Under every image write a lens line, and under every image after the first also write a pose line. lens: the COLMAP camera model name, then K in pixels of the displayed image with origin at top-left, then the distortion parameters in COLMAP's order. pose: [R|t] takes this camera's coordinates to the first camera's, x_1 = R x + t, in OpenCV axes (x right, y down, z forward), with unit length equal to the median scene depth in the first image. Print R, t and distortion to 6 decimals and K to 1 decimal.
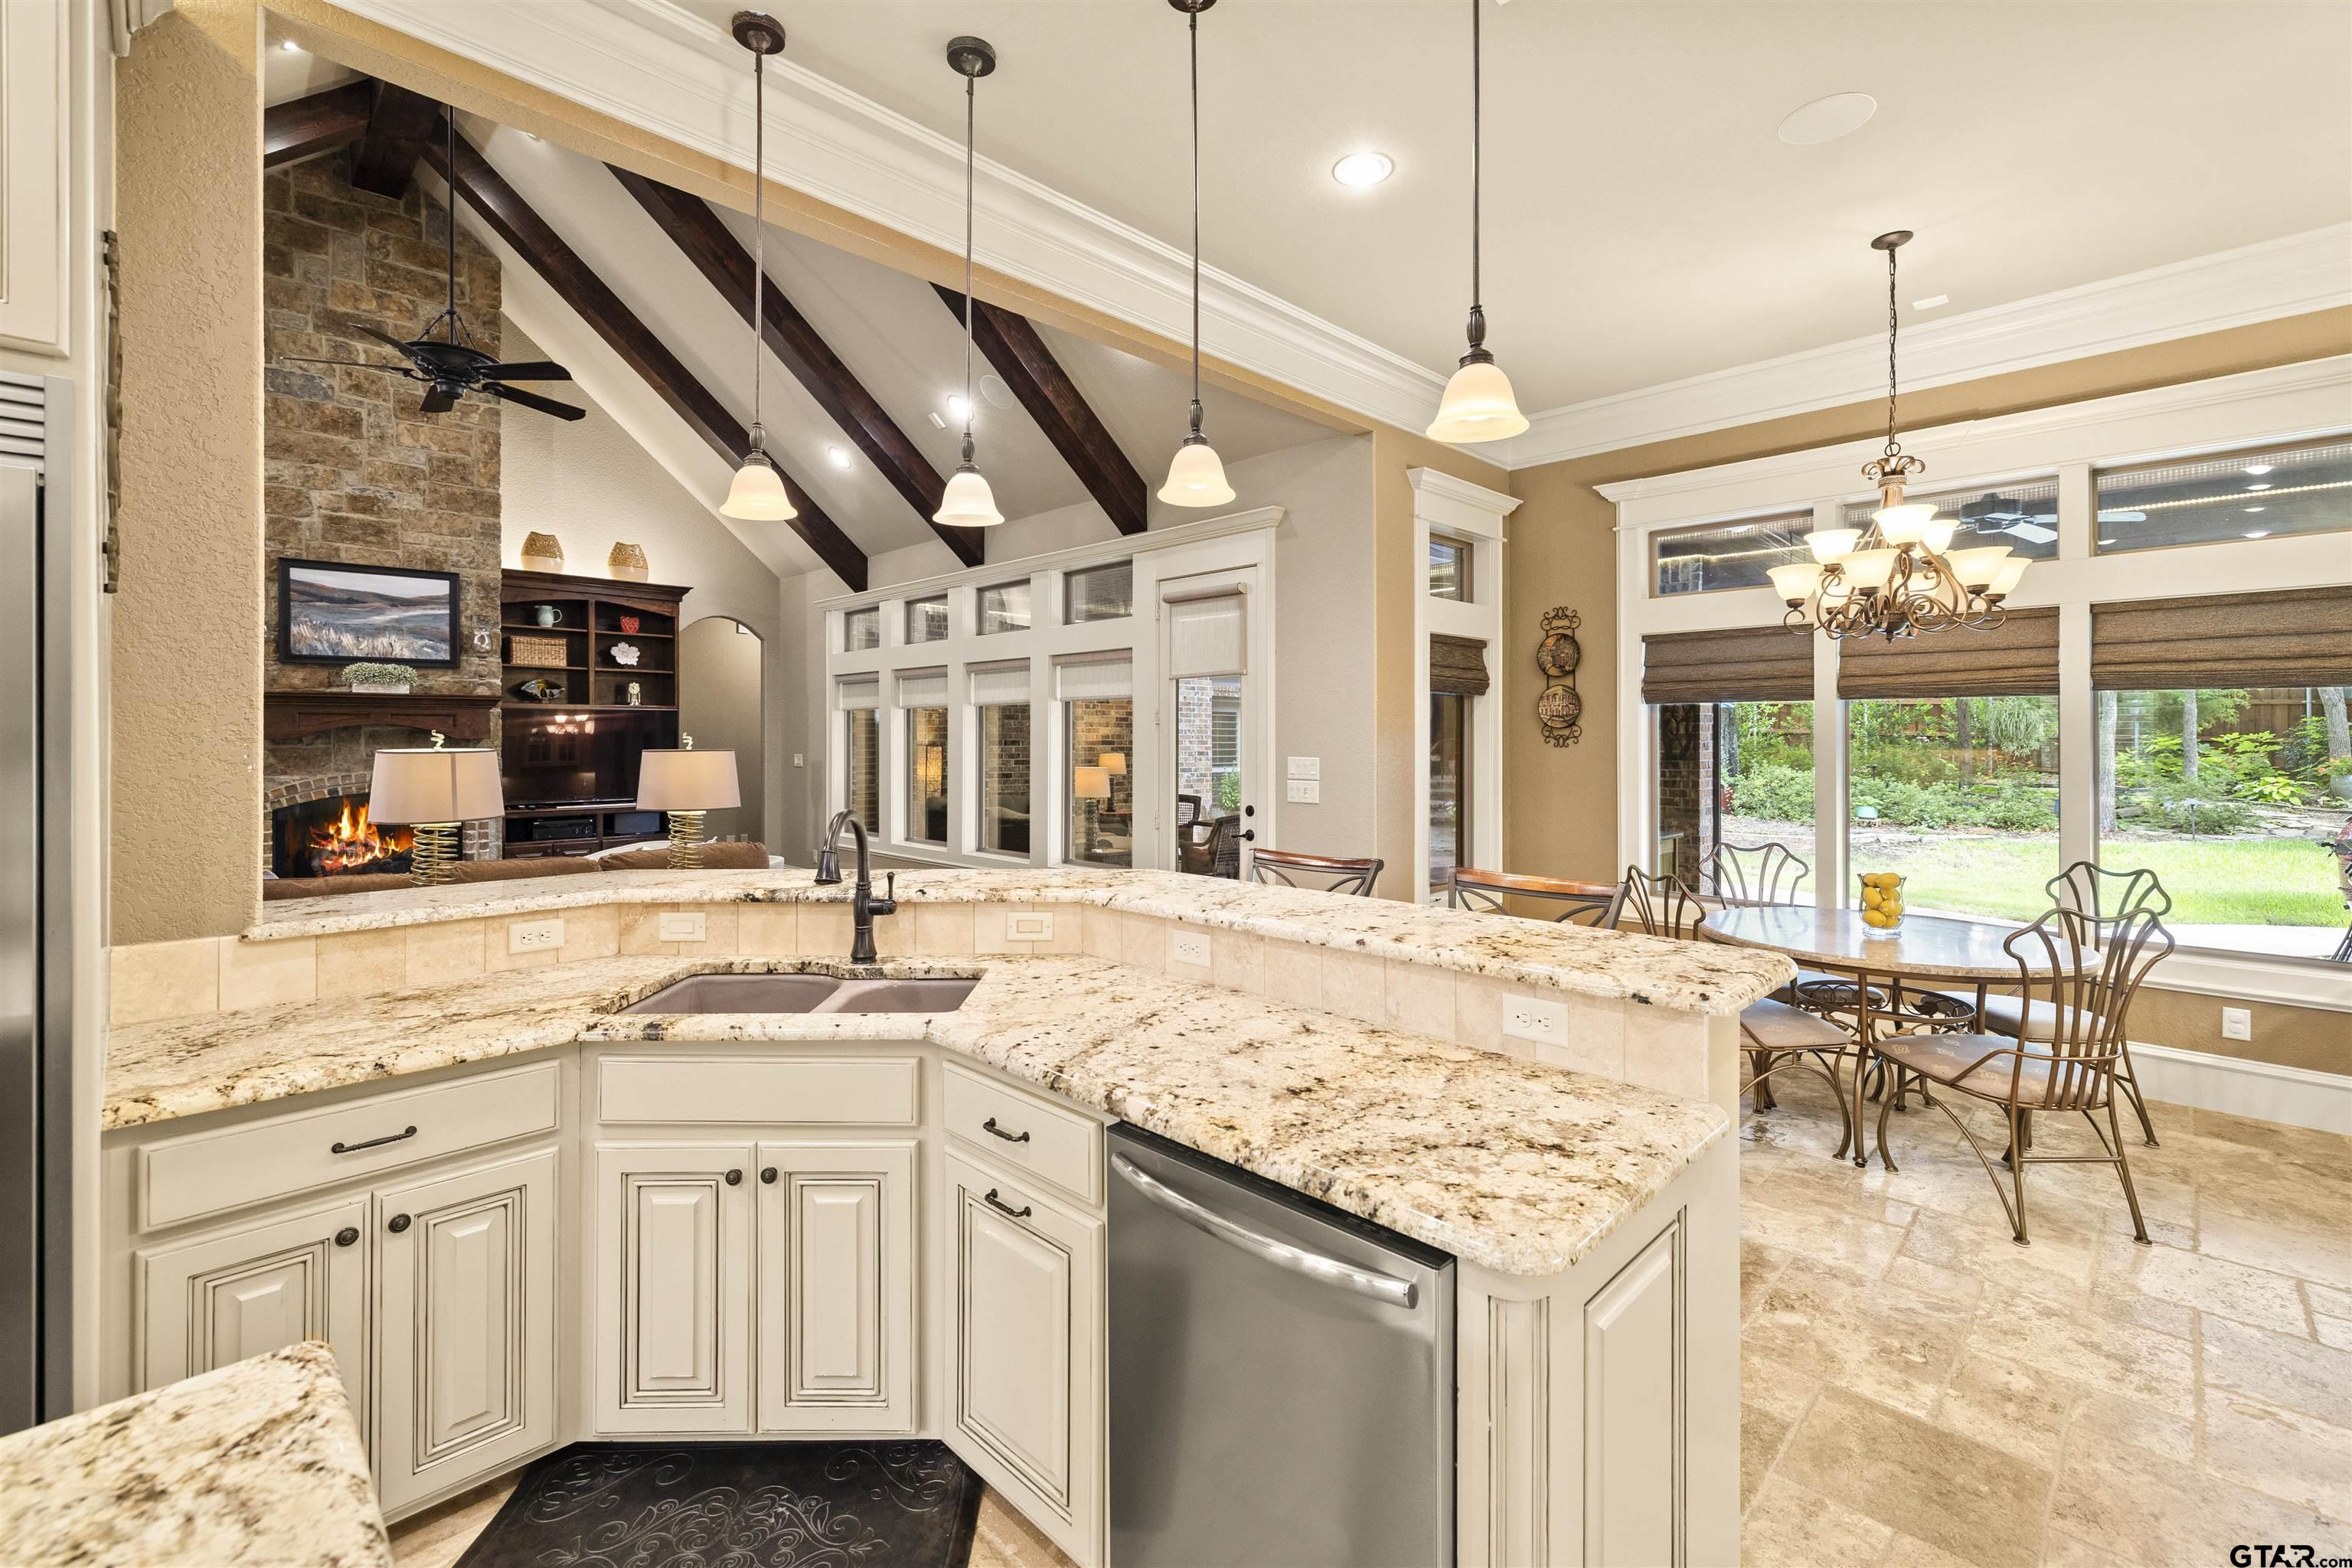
lens RADIAL K [[1006.7, 0, 1168.9], [0, 1006.7, 740.6], [0, 0, 1]] dist [0.001303, -0.000494]
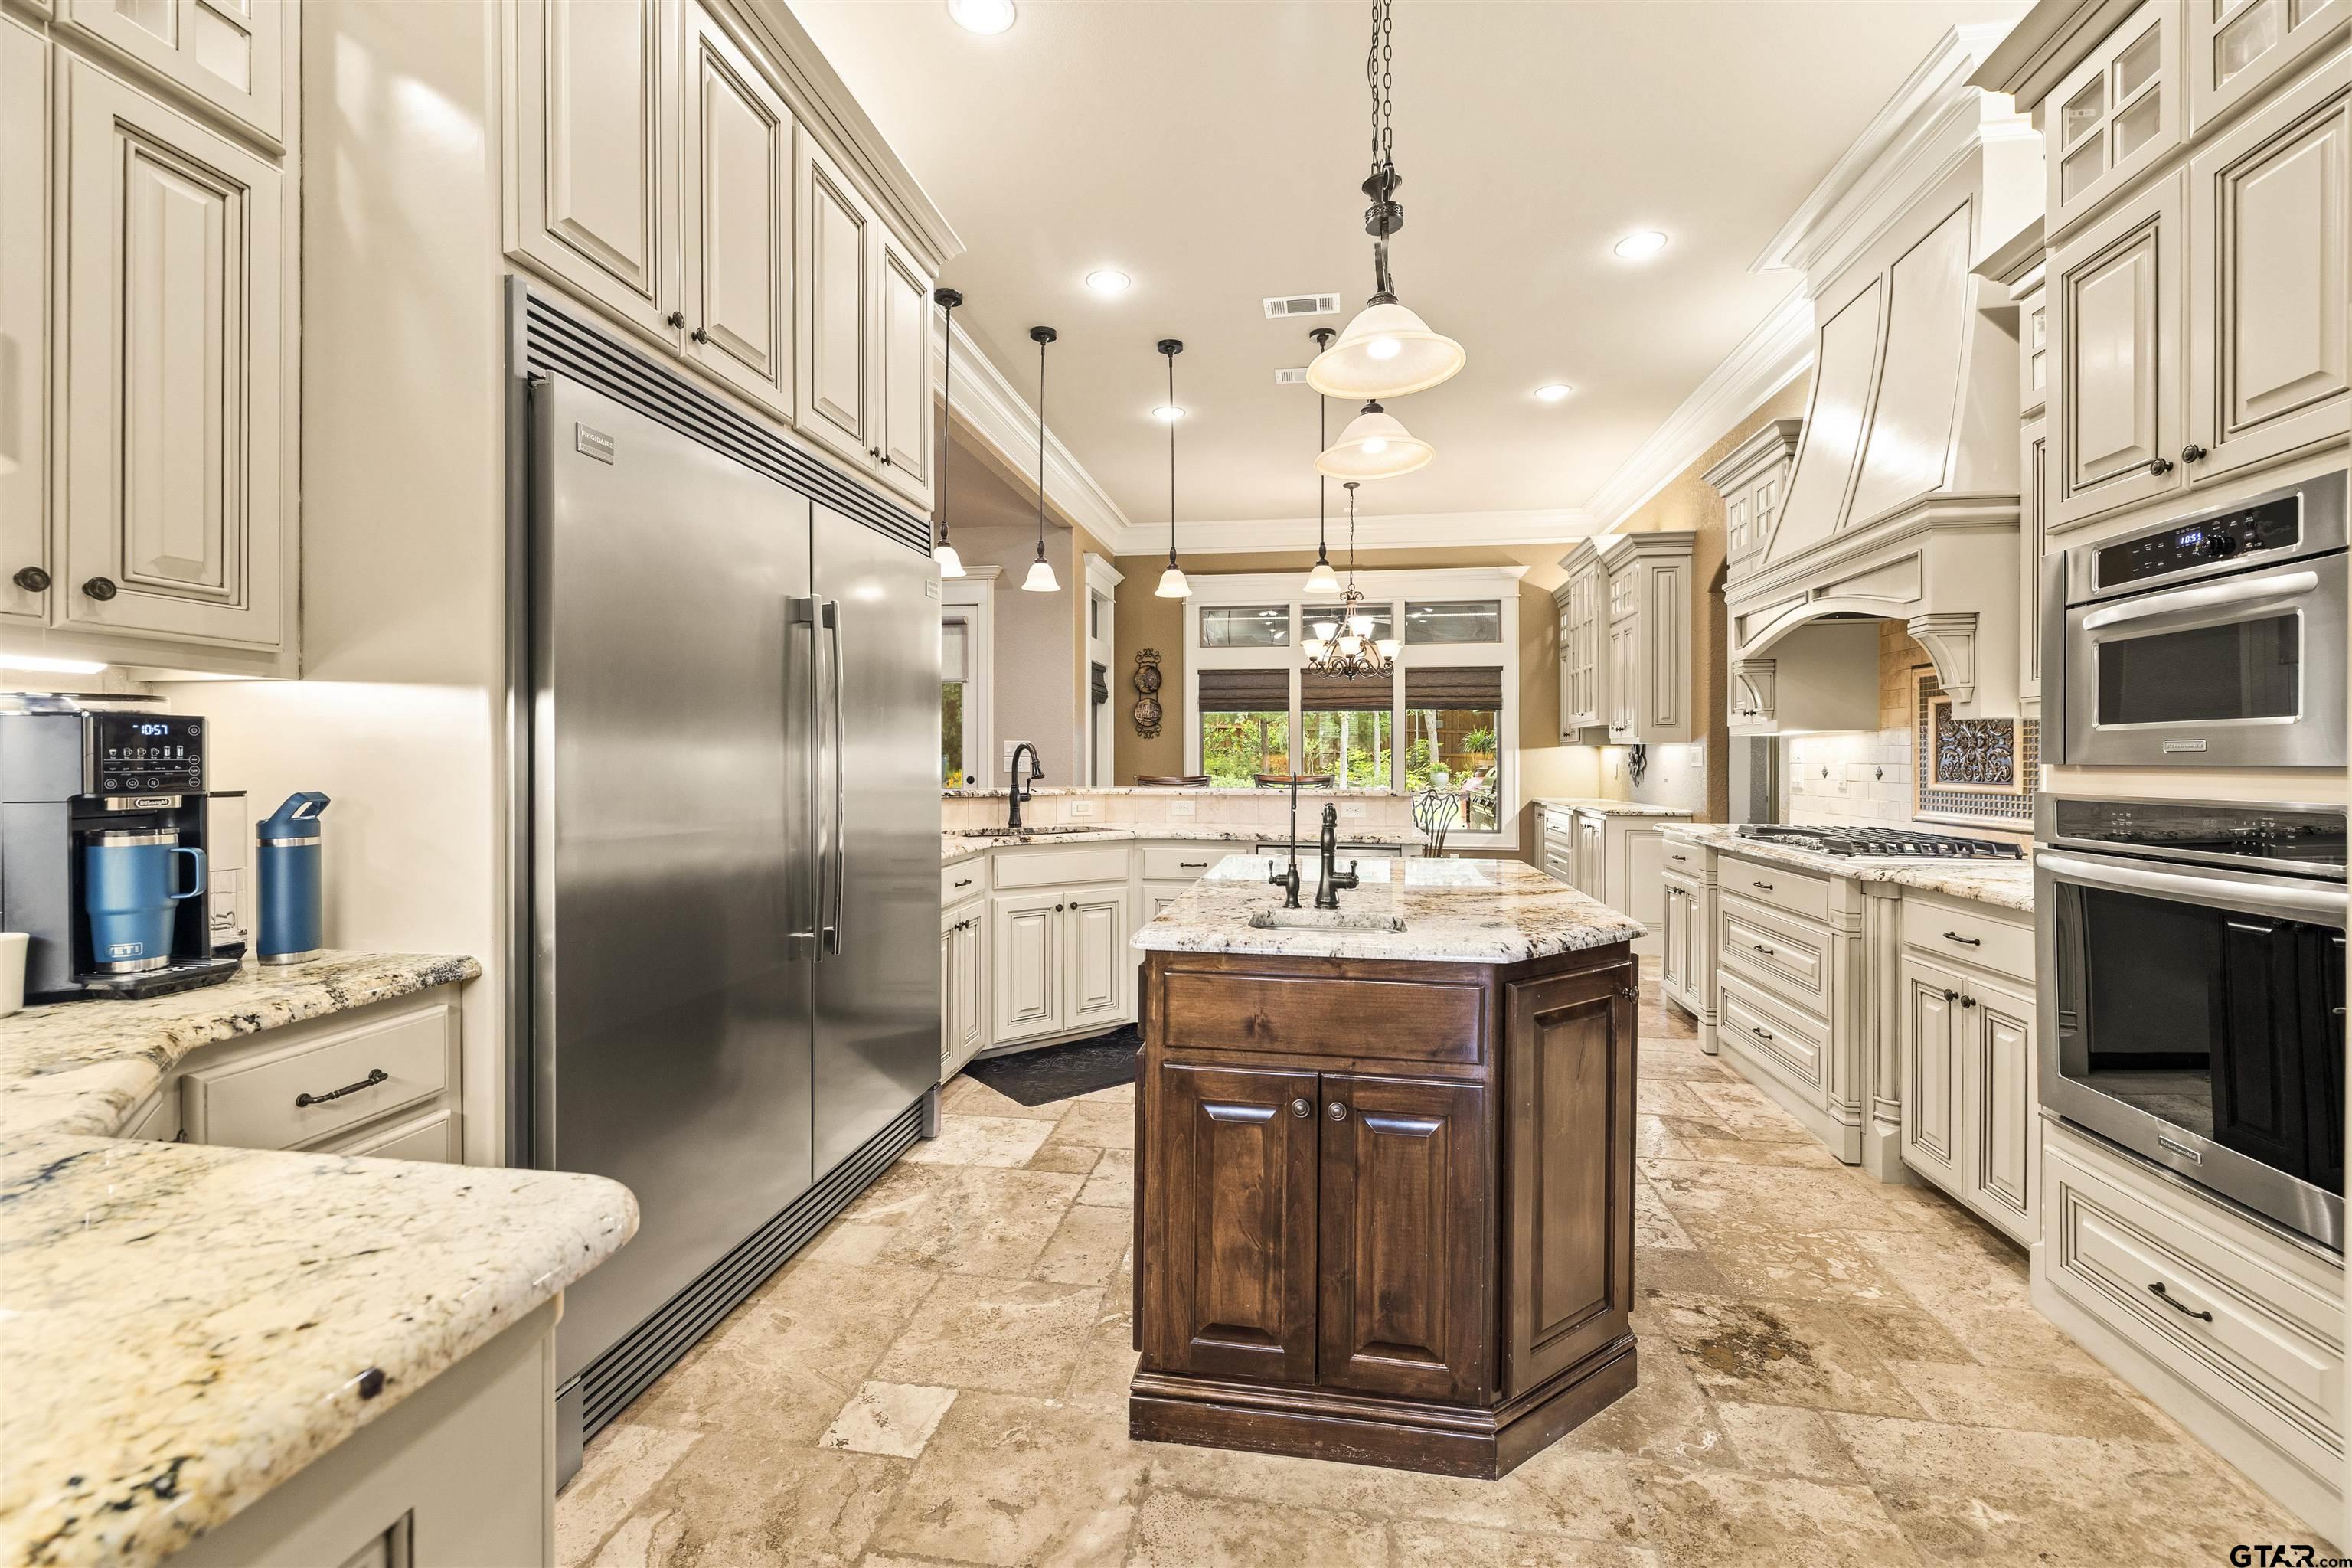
lens RADIAL K [[1006.7, 0, 1174.5], [0, 1006.7, 759.8], [0, 0, 1]] dist [0.001303, -0.000494]
pose [[0.806208, 0.002307, 0.591628, -0.434730], [-0.000863, 0.999996, -0.002722, 0.038192], [-0.591632, 0.001684, 0.806207, -0.244697]]
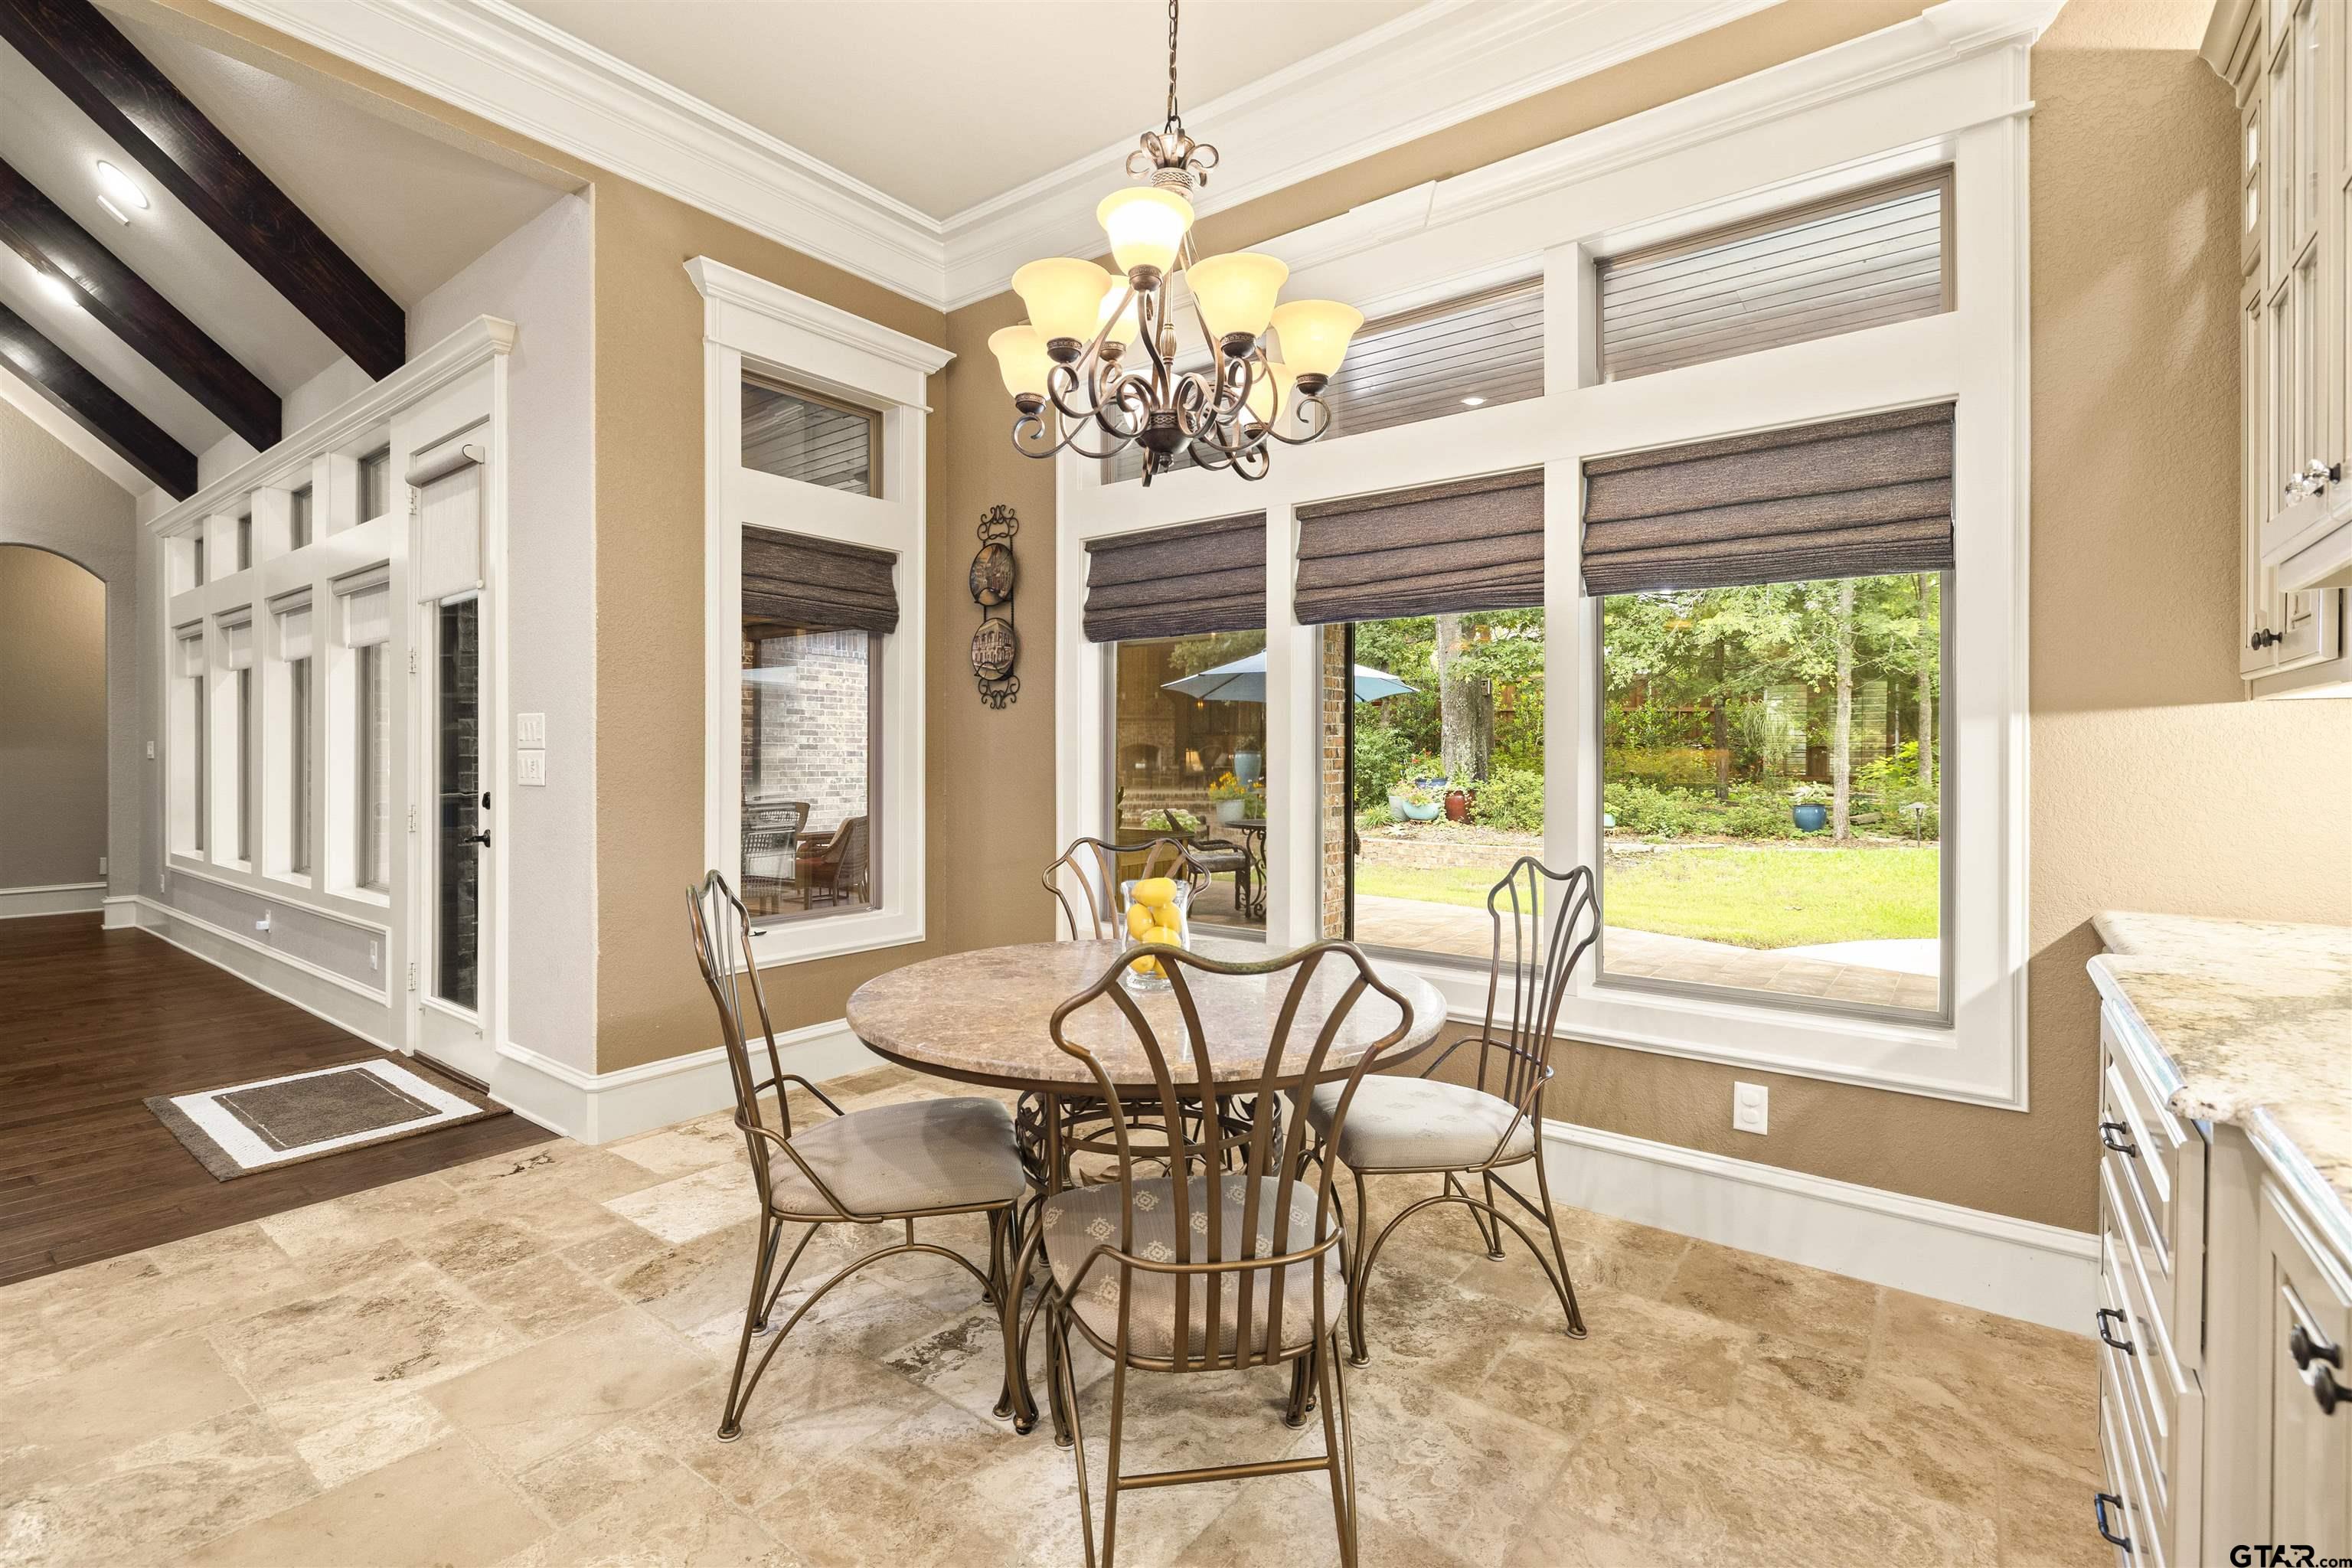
lens RADIAL K [[1068.8, 0, 1170.0], [0, 1068.8, 765.9], [0, 0, 1]] dist [-0.004016, 0.001172]
pose [[0.990393, 0.000936, 0.138275, 0.350228], [-0.001666, 0.999985, 0.005158, 0.036055], [-0.138269, -0.005339, 0.990380, 0.223161]]
